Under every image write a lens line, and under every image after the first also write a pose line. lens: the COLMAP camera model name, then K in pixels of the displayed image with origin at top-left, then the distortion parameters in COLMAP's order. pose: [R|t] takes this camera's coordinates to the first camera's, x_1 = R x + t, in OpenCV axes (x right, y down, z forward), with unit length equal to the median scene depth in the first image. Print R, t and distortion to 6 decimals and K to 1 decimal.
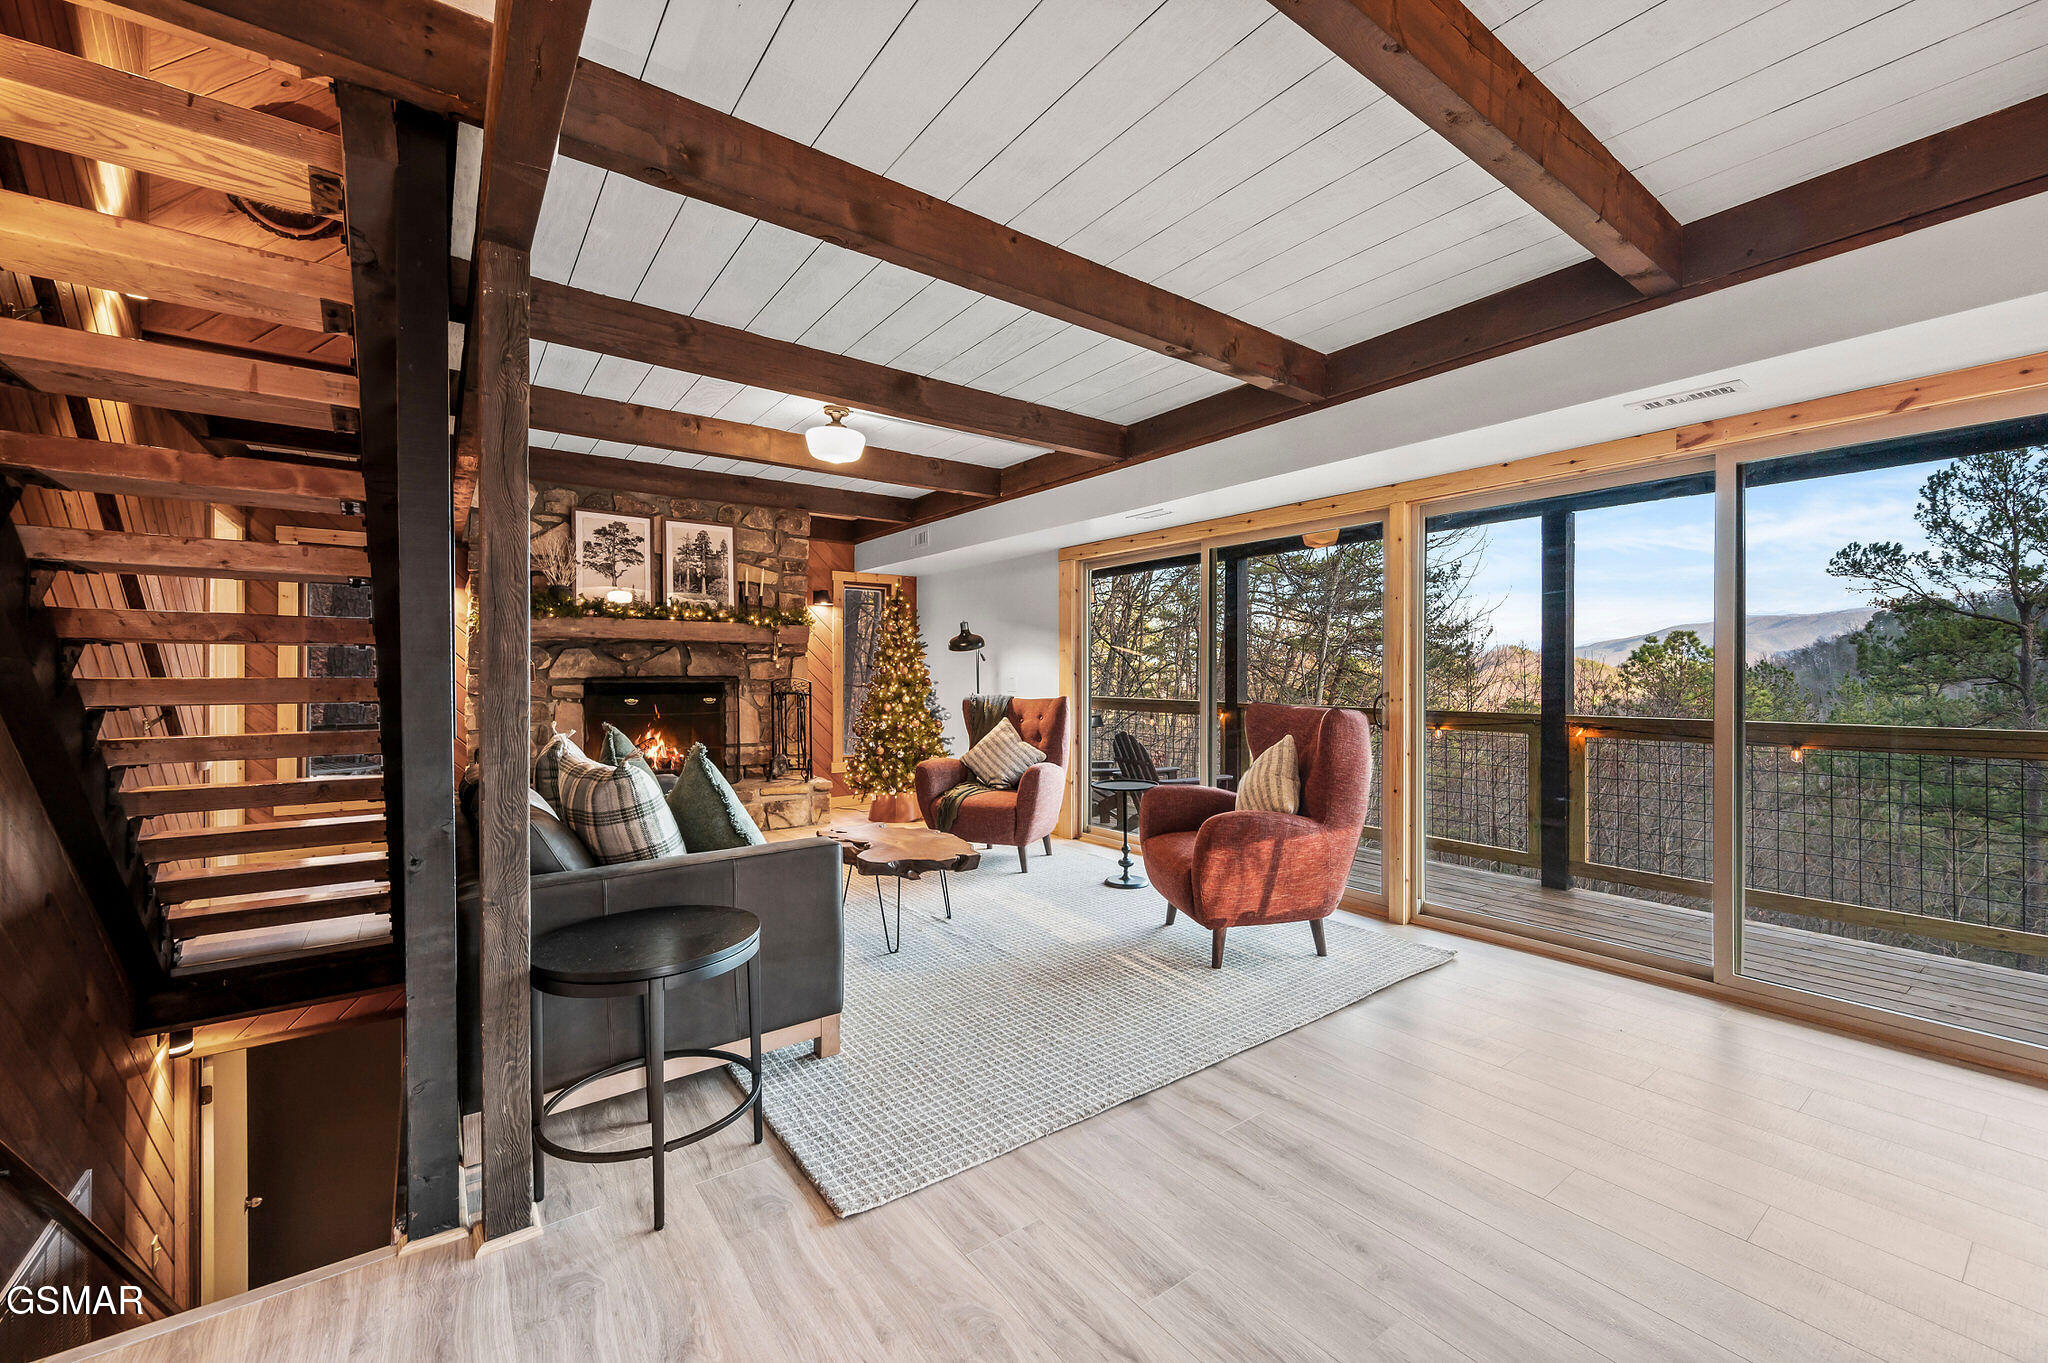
lens RADIAL K [[812.9, 0, 1031.3], [0, 812.9, 685.1], [0, 0, 1]] dist [-0.003163, 0.000997]
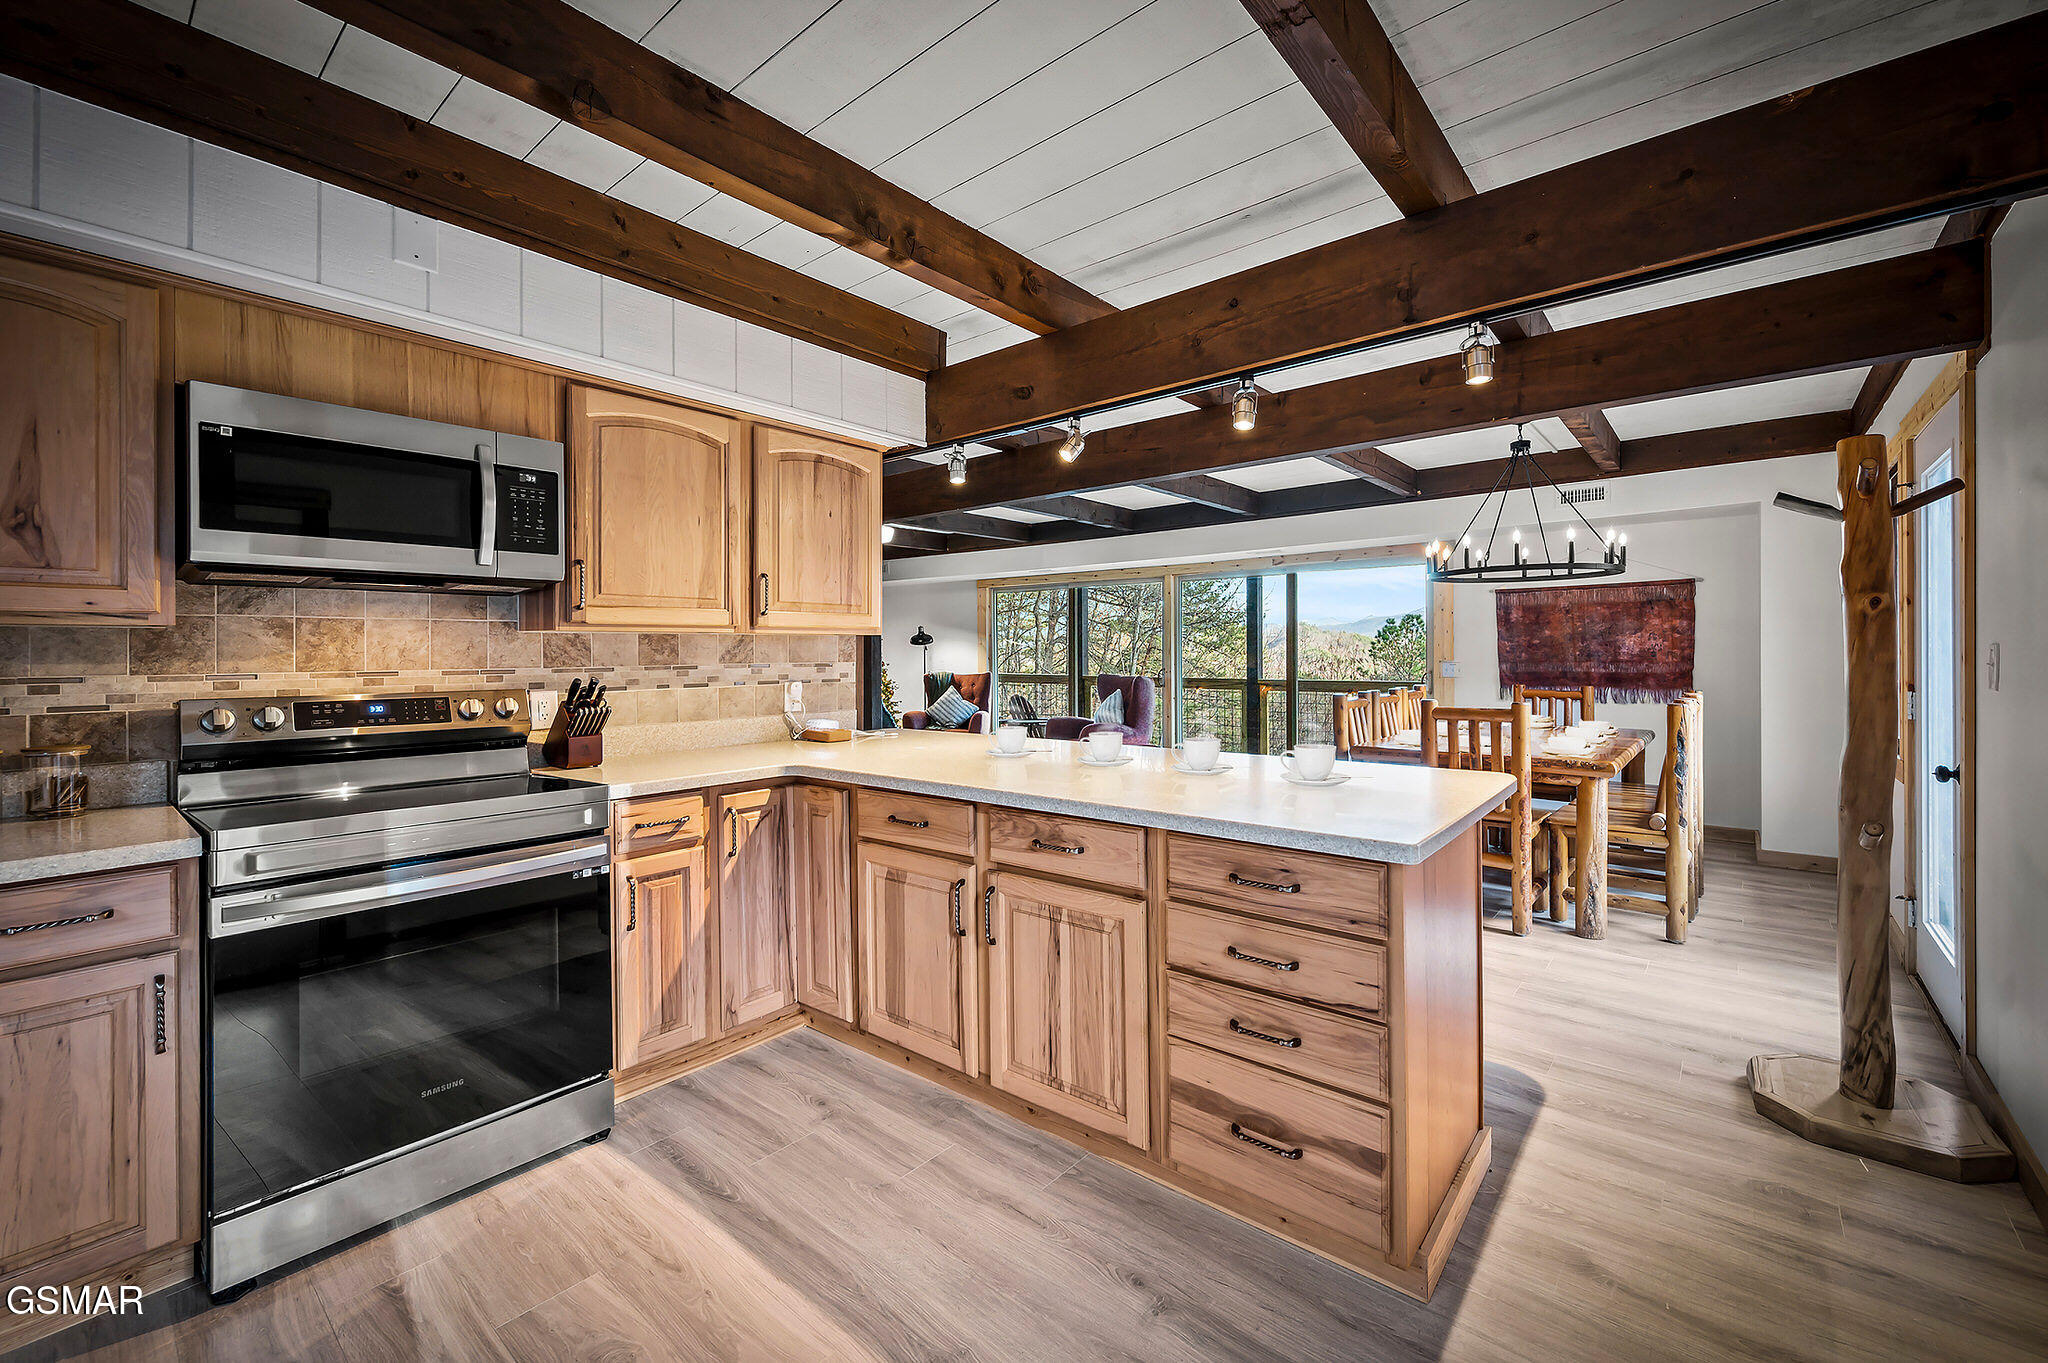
lens RADIAL K [[812.9, 0, 1064.8], [0, 812.9, 657.1], [0, 0, 1]] dist [-0.003163, 0.000997]
pose [[0.967234, -0.006251, 0.253810, -0.222871], [0.007528, 0.999963, -0.004060, -0.009400], [-0.253775, 0.005838, 0.967246, -0.633379]]
